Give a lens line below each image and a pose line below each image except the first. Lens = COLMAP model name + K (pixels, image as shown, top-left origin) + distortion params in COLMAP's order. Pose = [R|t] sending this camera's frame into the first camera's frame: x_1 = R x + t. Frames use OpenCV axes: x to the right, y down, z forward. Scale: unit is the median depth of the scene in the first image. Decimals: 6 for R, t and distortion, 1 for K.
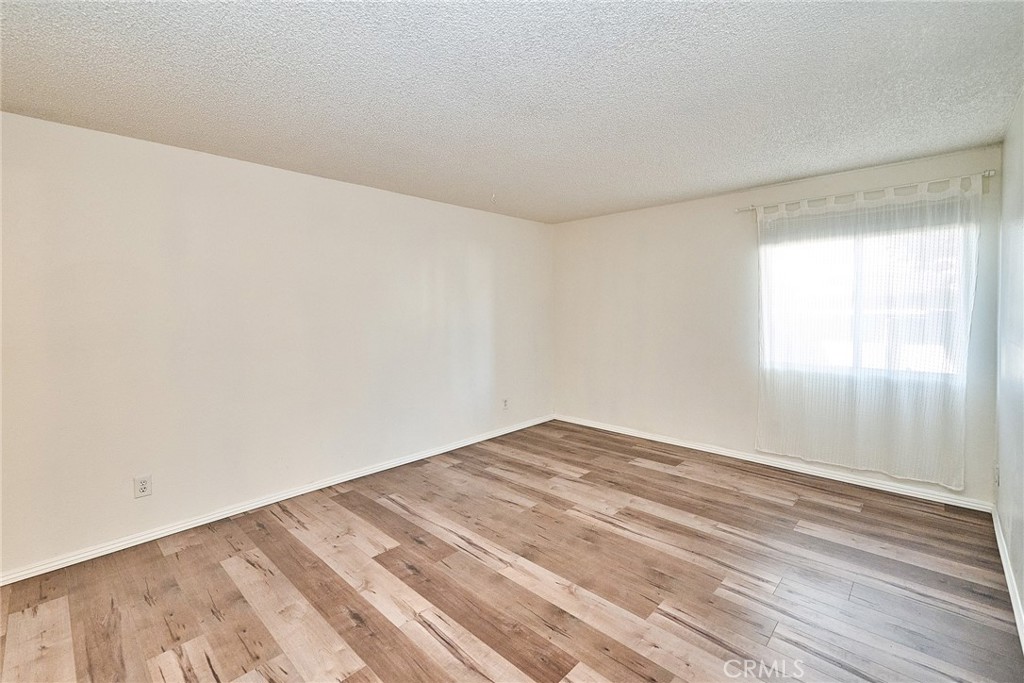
lens RADIAL K [[446.2, 0, 489.0], [0, 446.2, 341.2], [0, 0, 1]] dist [0.010621, -0.000085]
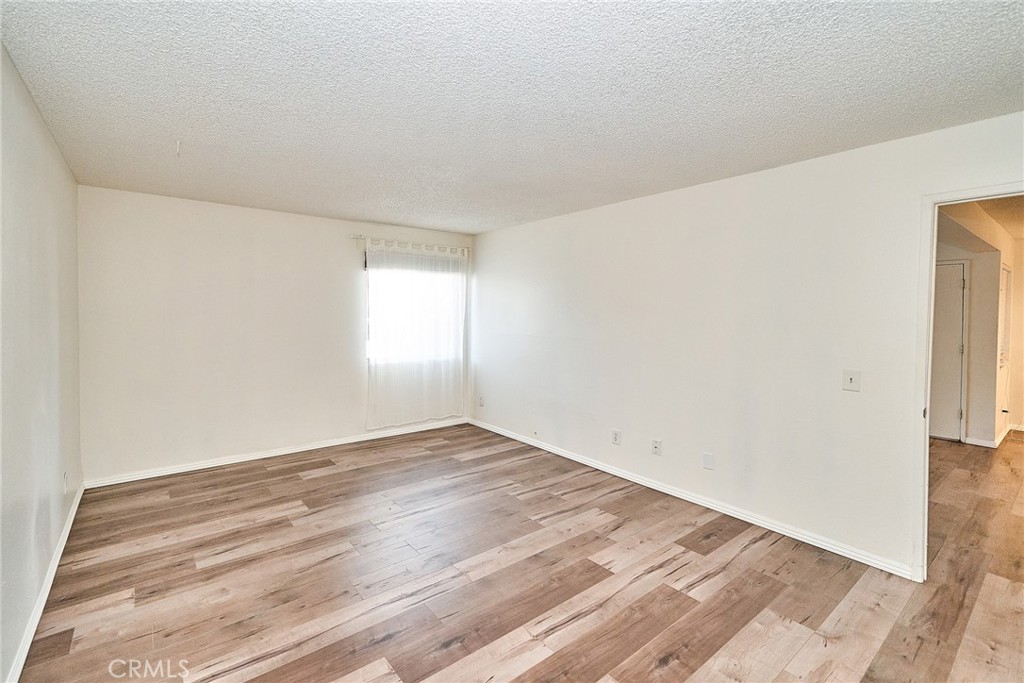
lens RADIAL K [[415.6, 0, 514.8], [0, 415.6, 312.3], [0, 0, 1]] dist [0.008448, -0.000235]
pose [[0.145567, 0.010433, 0.989293, -0.531598], [0.066559, 0.997576, -0.020314, -0.035269], [-0.987107, 0.068804, 0.144520, 0.435053]]
